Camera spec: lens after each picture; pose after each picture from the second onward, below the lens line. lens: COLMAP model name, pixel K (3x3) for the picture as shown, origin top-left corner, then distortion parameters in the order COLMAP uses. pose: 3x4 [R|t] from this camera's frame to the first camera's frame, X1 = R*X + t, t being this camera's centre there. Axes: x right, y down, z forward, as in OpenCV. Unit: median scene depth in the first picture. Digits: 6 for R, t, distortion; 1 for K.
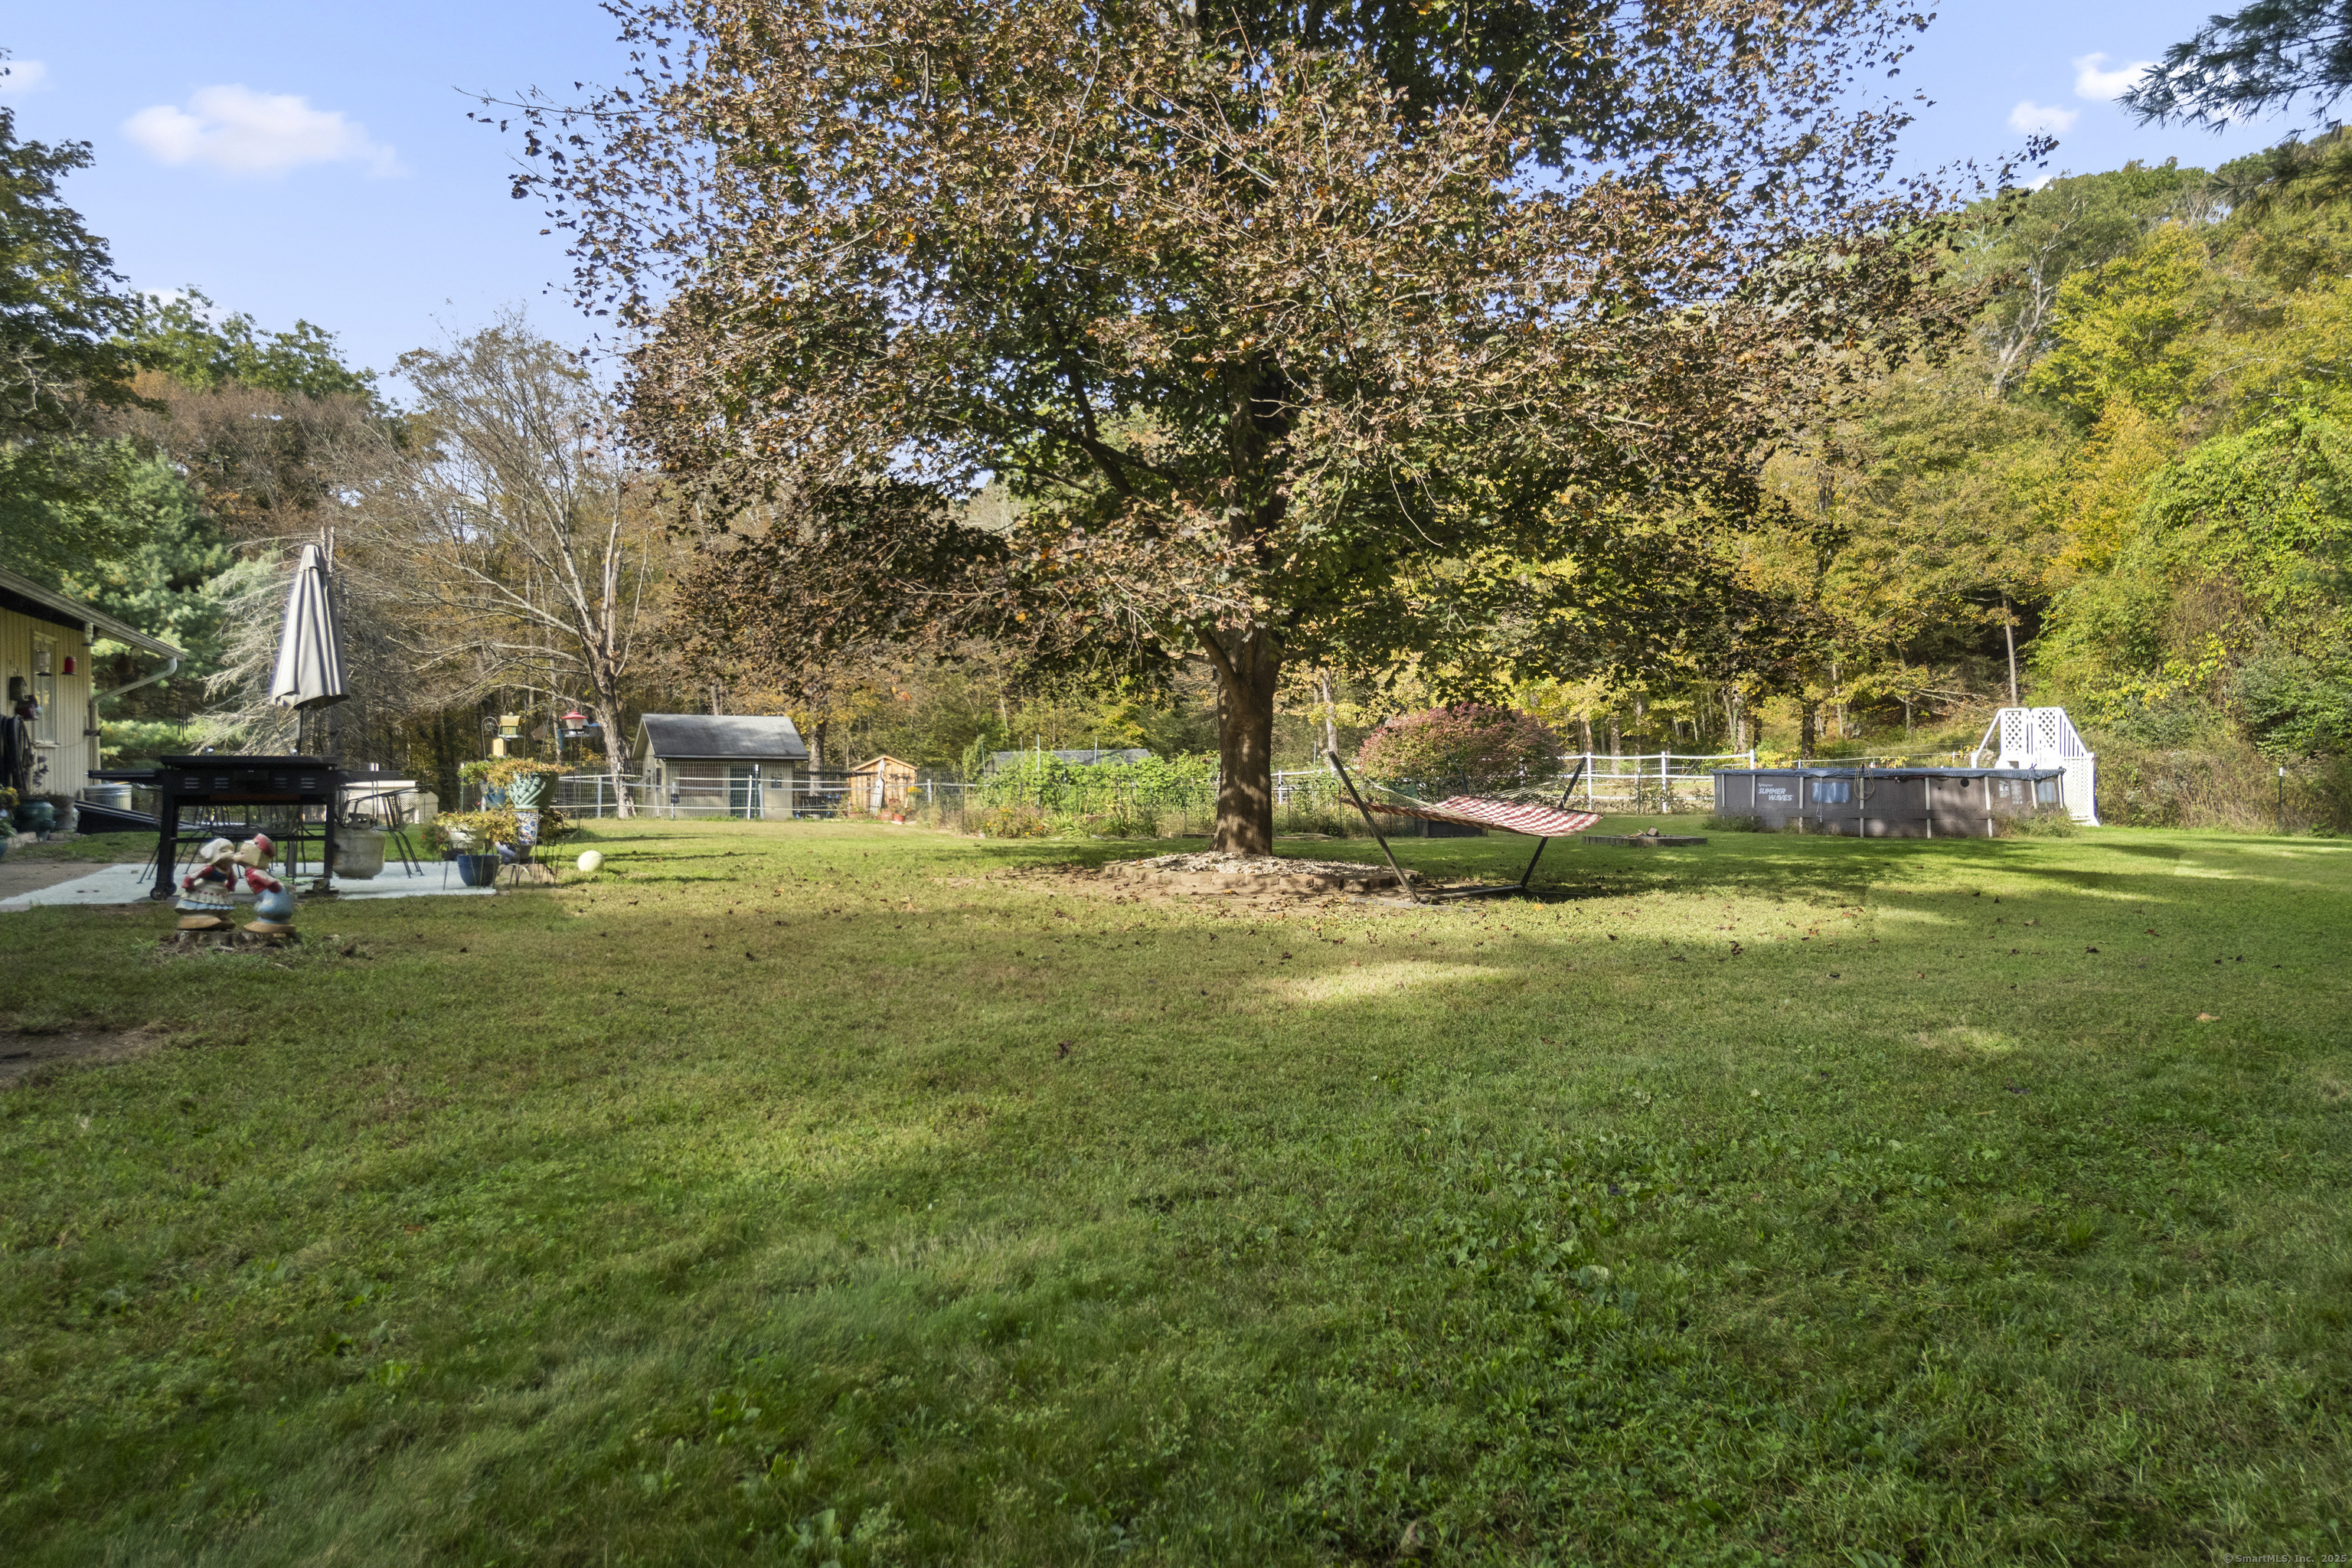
lens RADIAL K [[1459.6, 0, 1174.3], [0, 1459.6, 766.4], [0, 0, 1]] dist [0.007911, 0.002674]
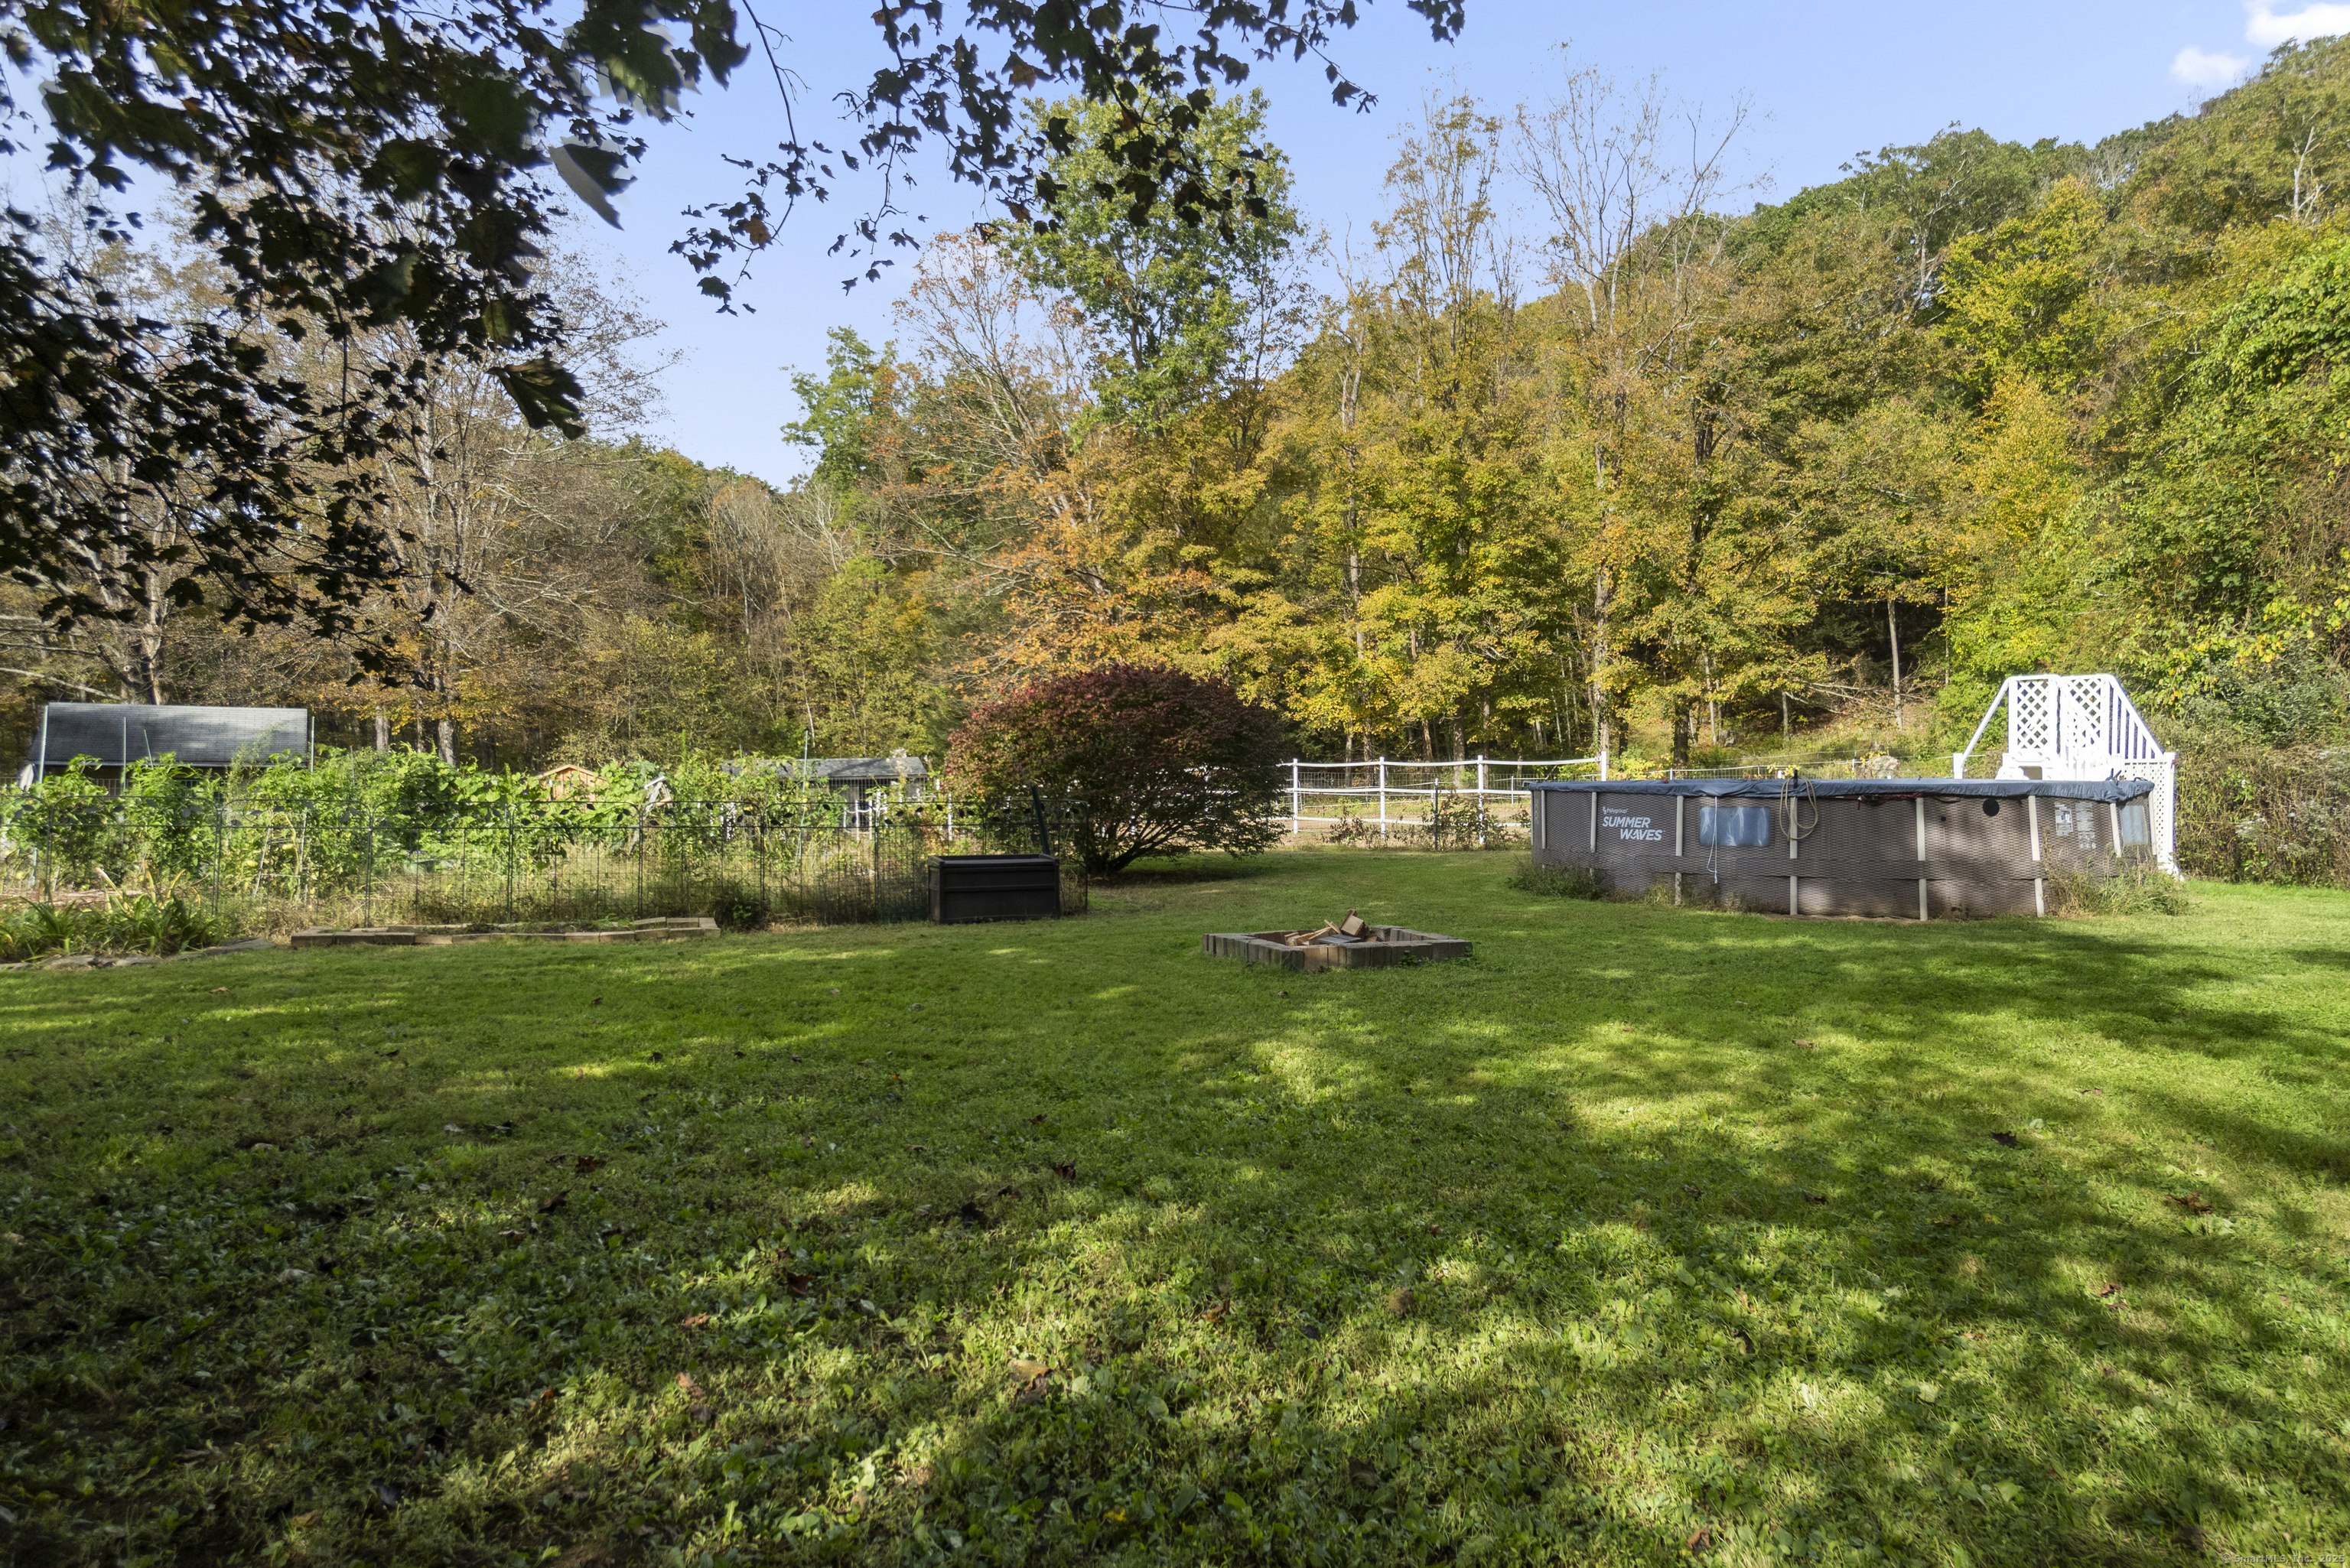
lens RADIAL K [[1421.9, 0, 1175.5], [0, 1421.9, 796.0], [0, 0, 1]] dist [-0.002904, -0.001093]
pose [[0.997589, -0.002866, 0.069337, 0.097573], [0.001999, 0.999919, 0.012575, 0.000096], [-0.069367, -0.012406, 0.997514, 0.231242]]
